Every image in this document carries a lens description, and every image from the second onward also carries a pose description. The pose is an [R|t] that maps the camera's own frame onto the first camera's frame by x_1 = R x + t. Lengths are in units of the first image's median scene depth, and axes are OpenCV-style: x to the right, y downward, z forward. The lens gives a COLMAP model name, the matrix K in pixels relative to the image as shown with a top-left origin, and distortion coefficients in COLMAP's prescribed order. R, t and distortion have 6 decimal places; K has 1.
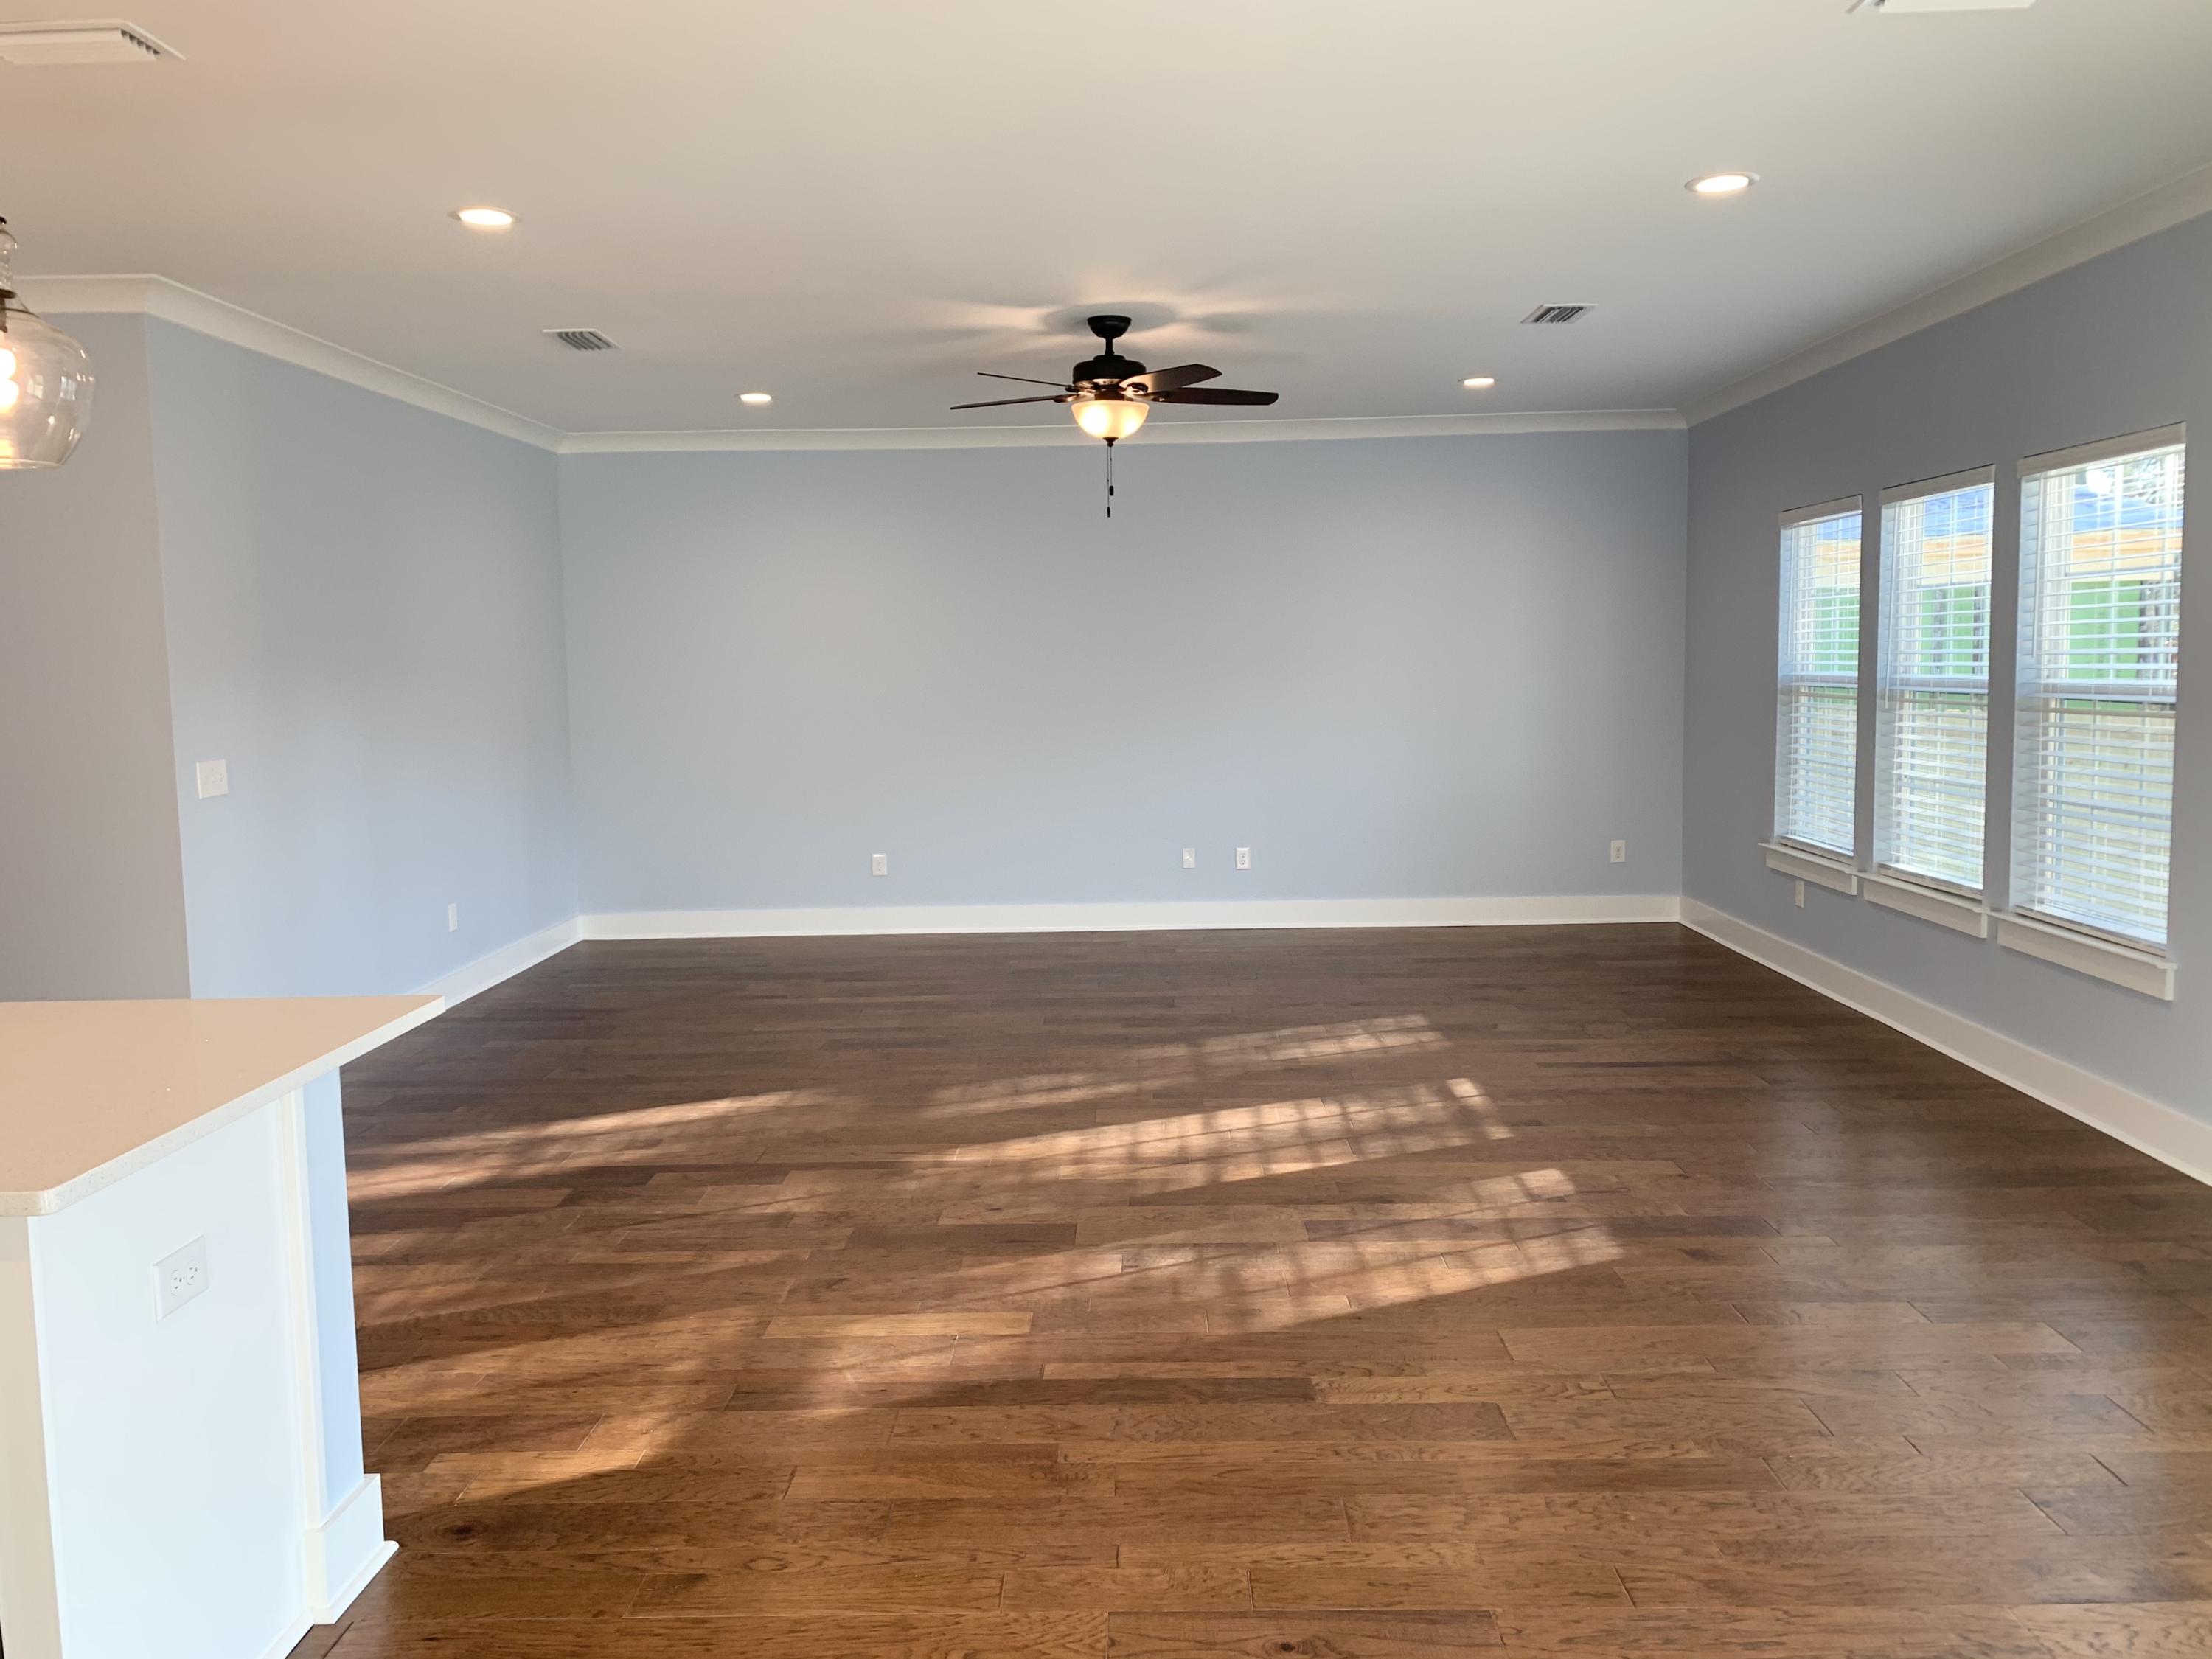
lens RADIAL K [[1684.1, 0, 1104.8], [0, 1684.1, 830.5], [0, 0, 1]] dist [0.056789, -0.073216]
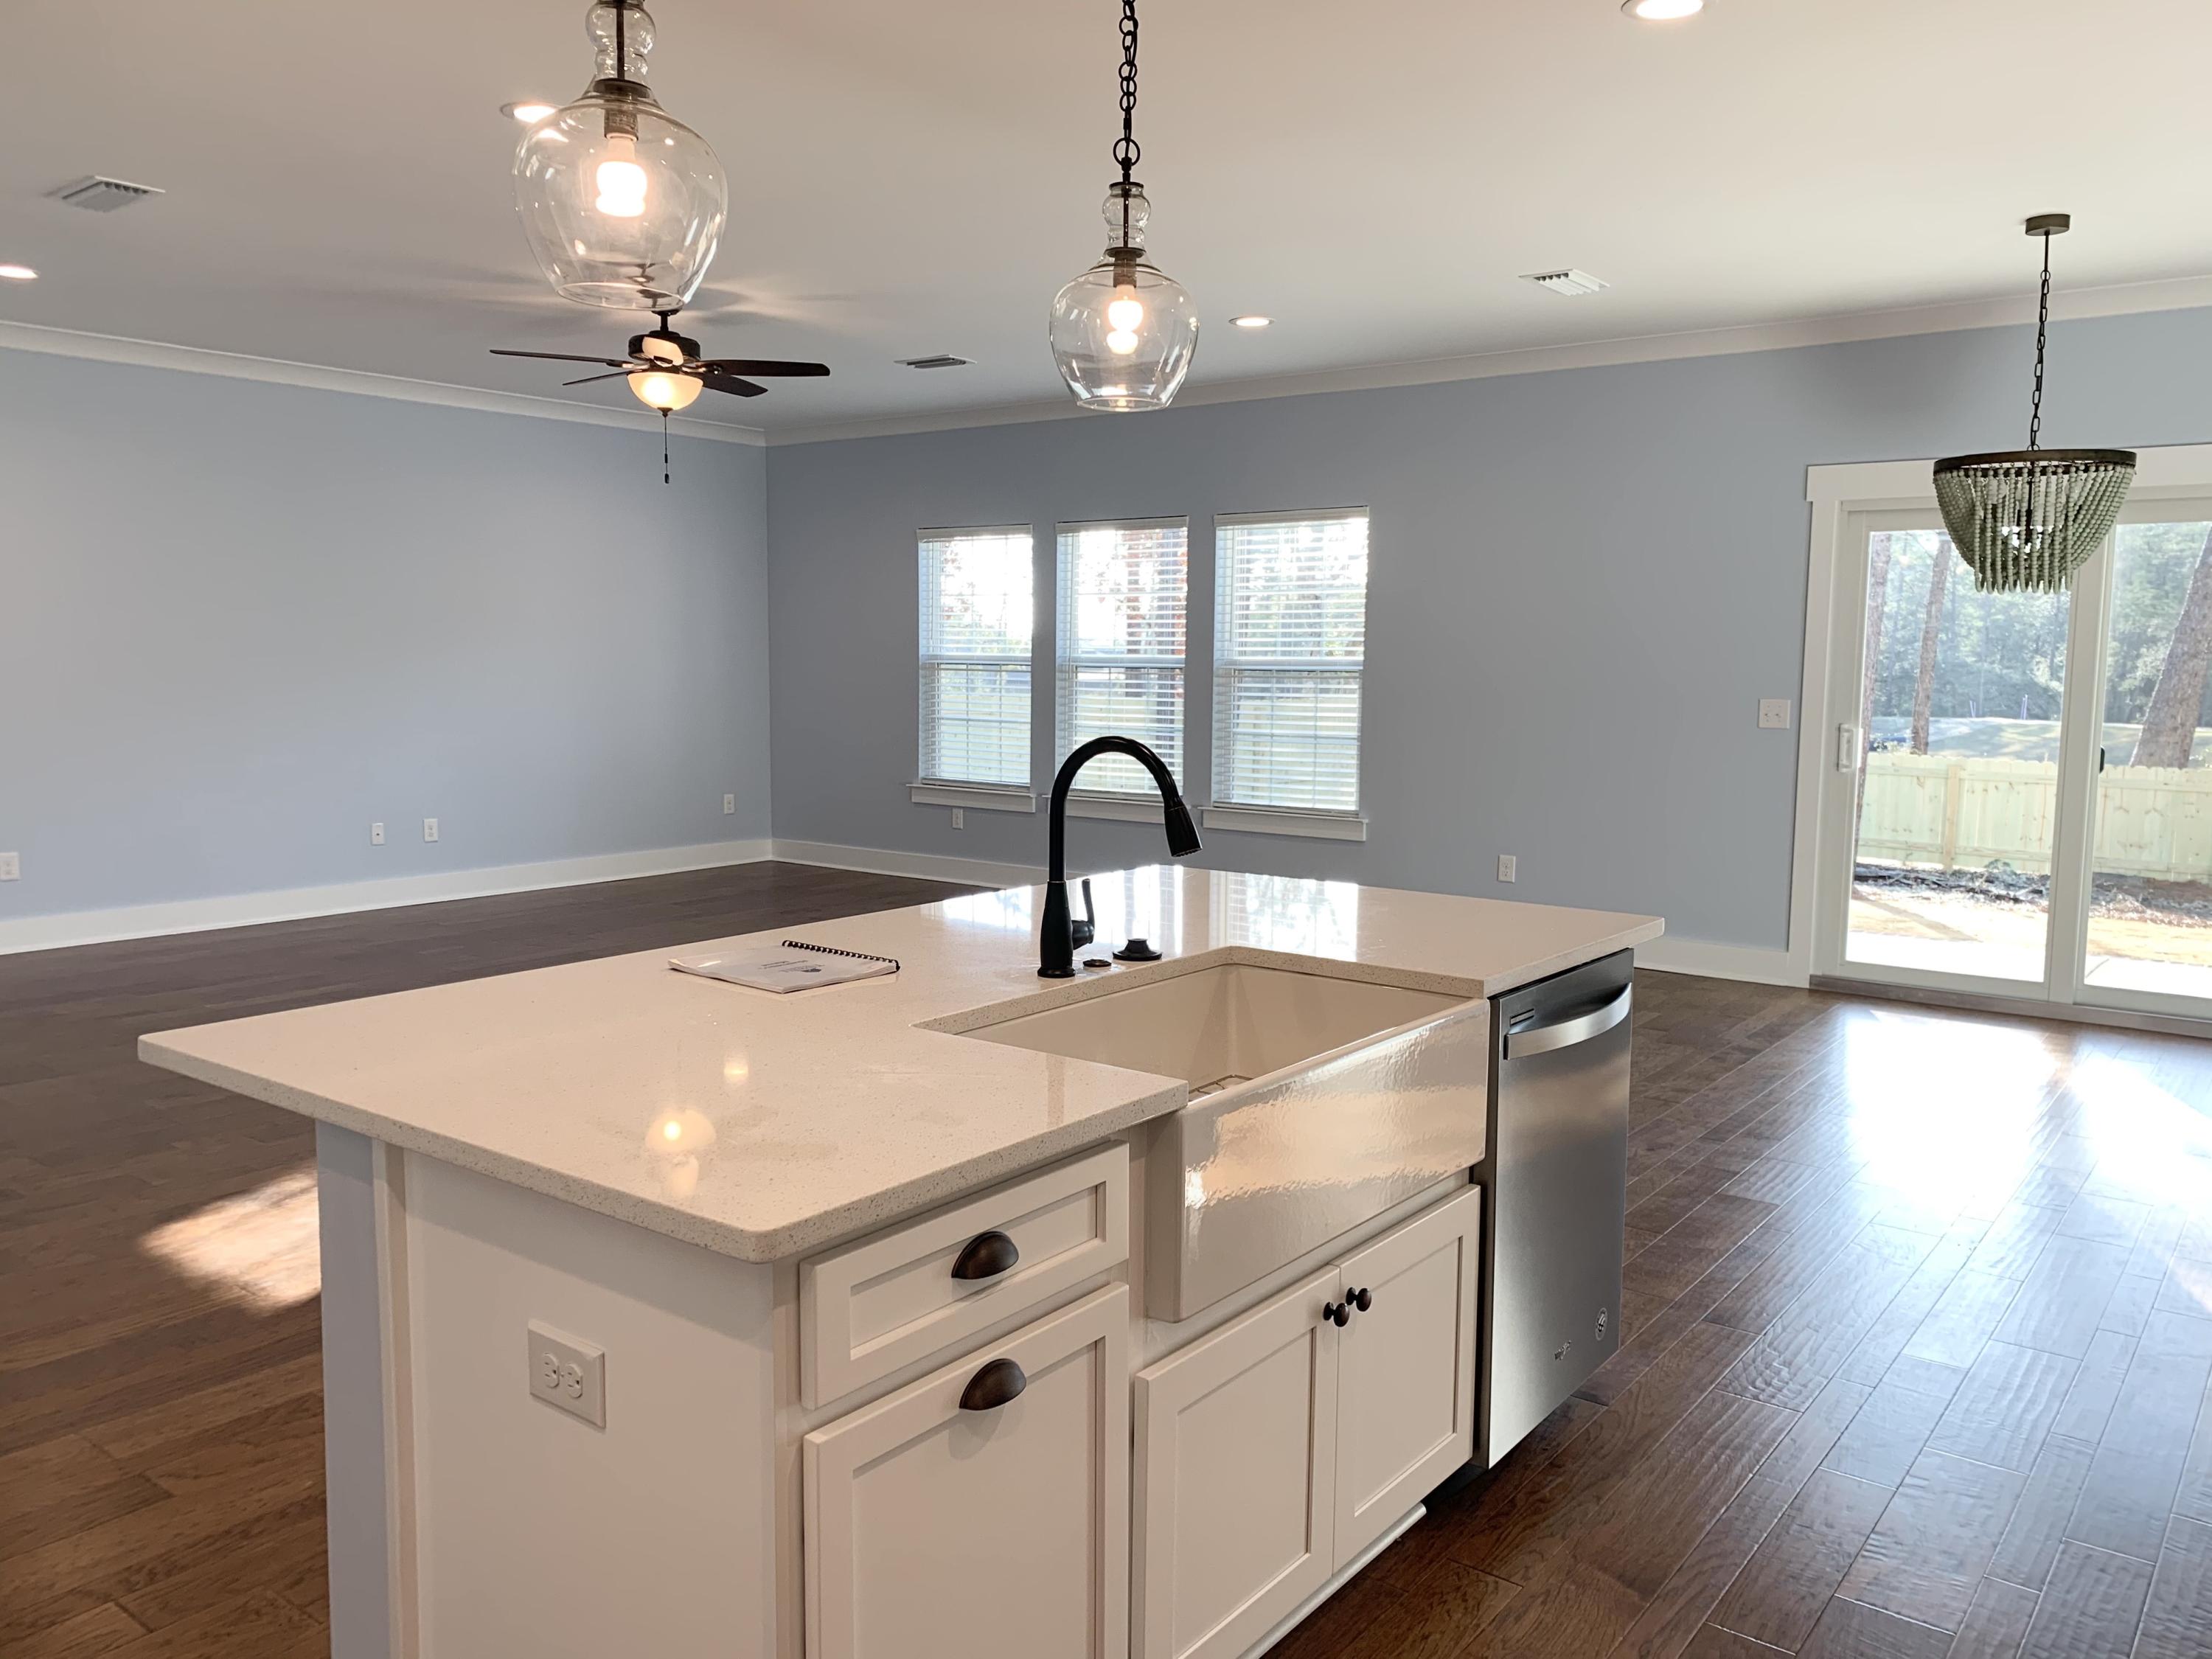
lens RADIAL K [[1684.1, 0, 1091.6], [0, 1684.1, 839.1], [0, 0, 1]] dist [0.056789, -0.073216]
pose [[0.586484, -0.064097, 0.807420, -0.712962], [0.059930, 0.997565, 0.035660, 0.014603], [-0.807740, 0.027475, 0.588898, 0.166298]]
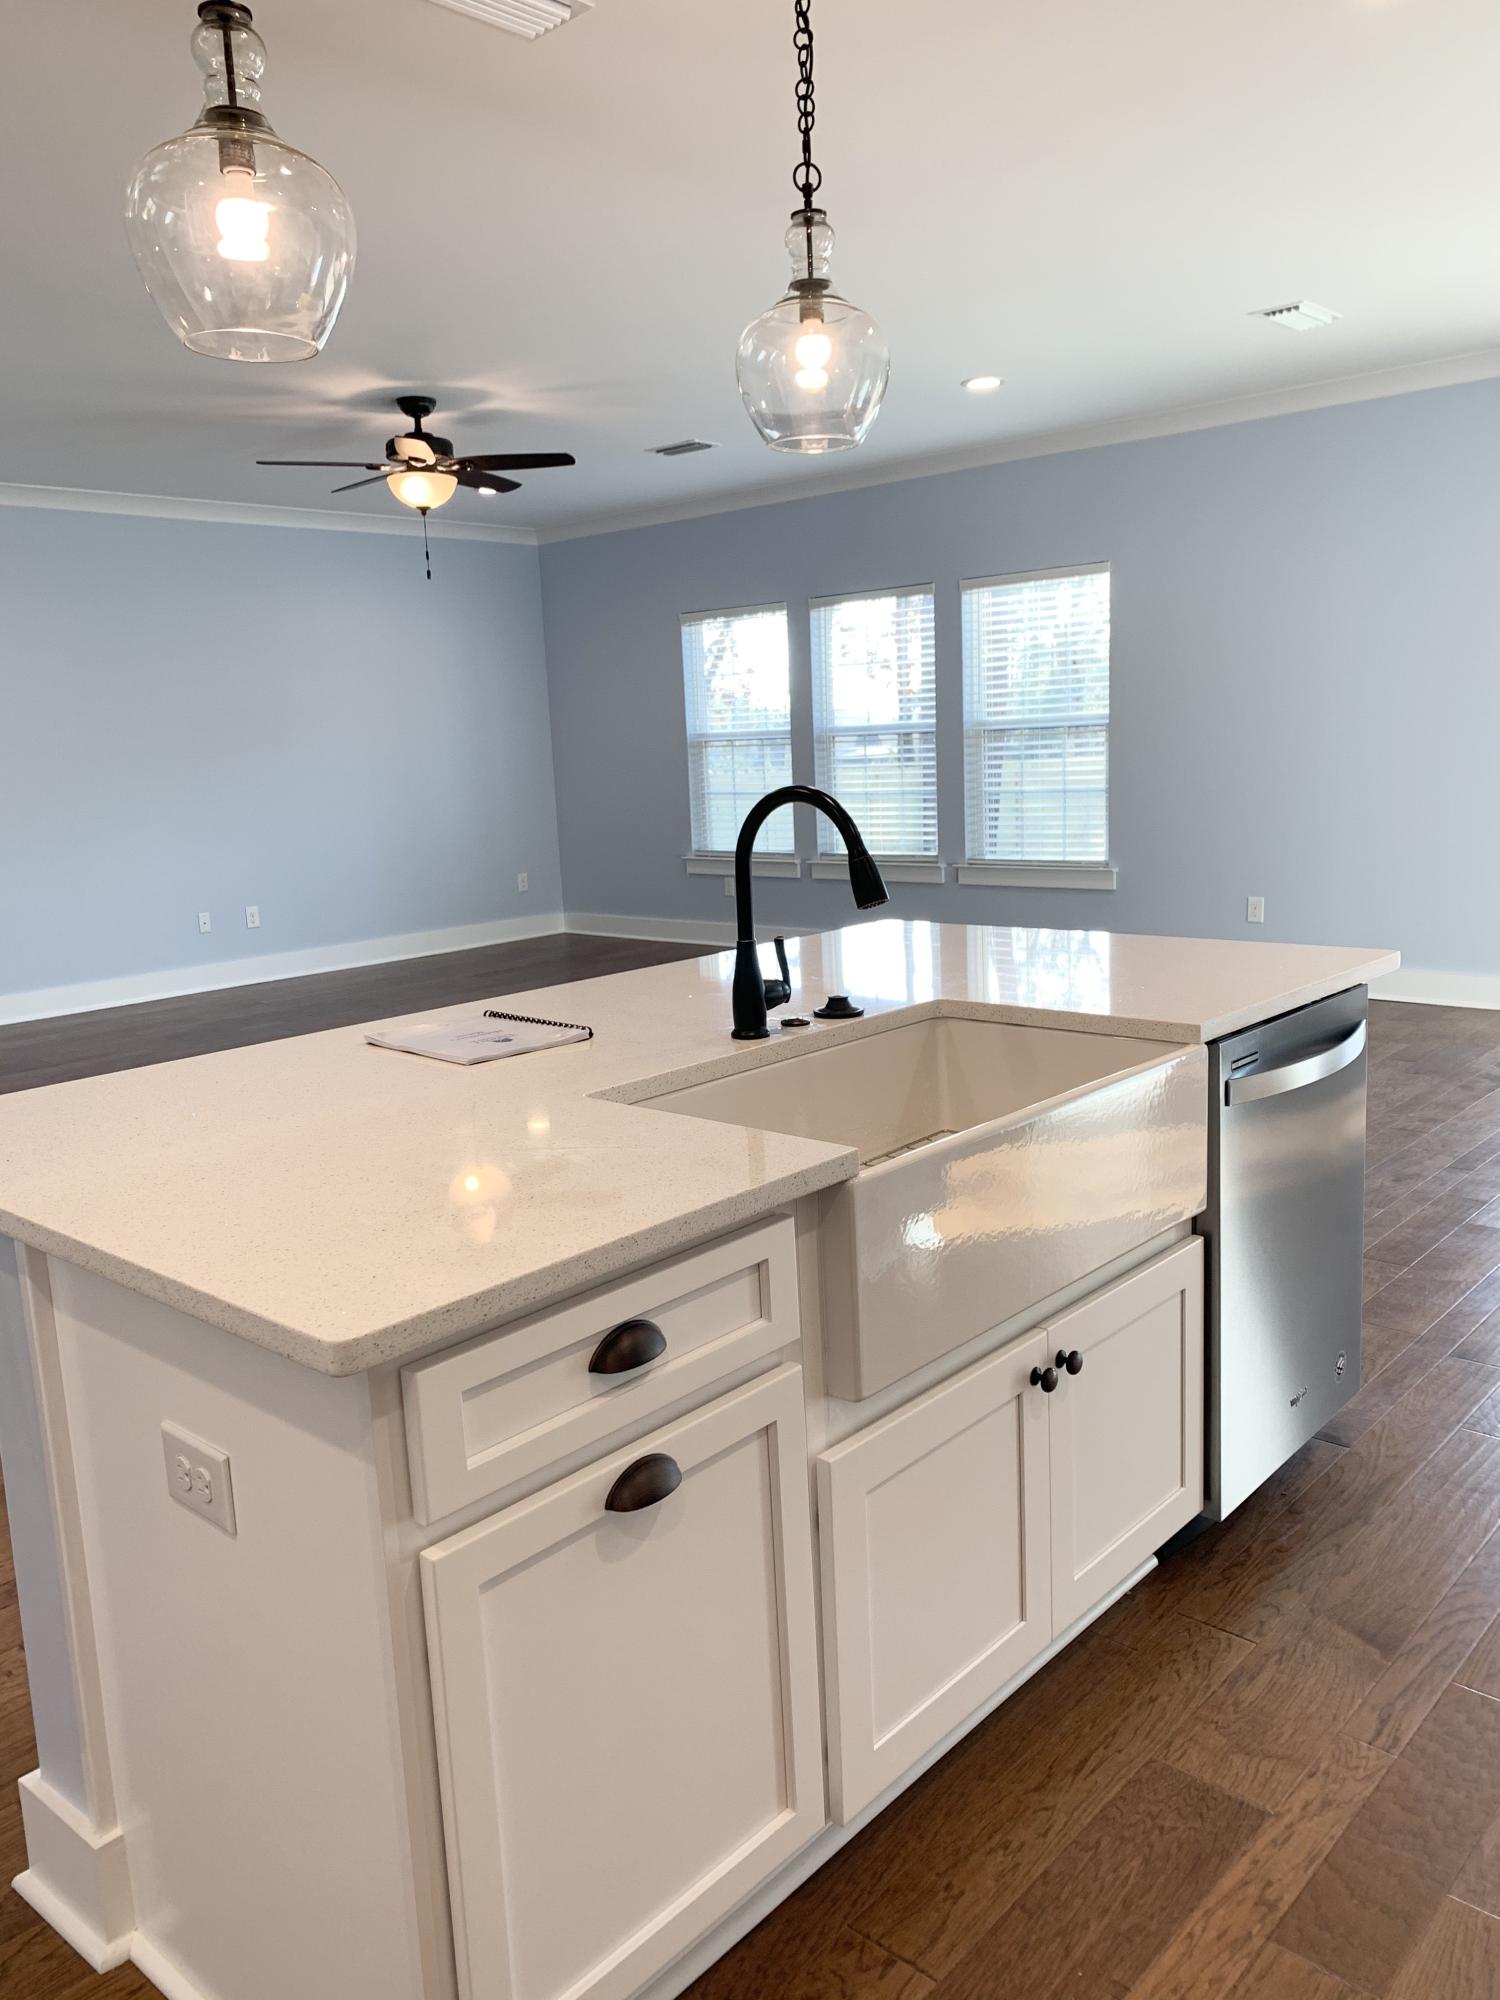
lens RADIAL K [[1522.7, 0, 754.6], [0, 1522.7, 997.1], [0, 0, 1]] dist [0.056789, -0.073216]
pose [[0.647056, -0.137201, 0.749996, -0.657686], [0.106400, 0.990299, 0.089365, 0.020474], [-0.754981, 0.021976, 0.655378, 0.178077]]
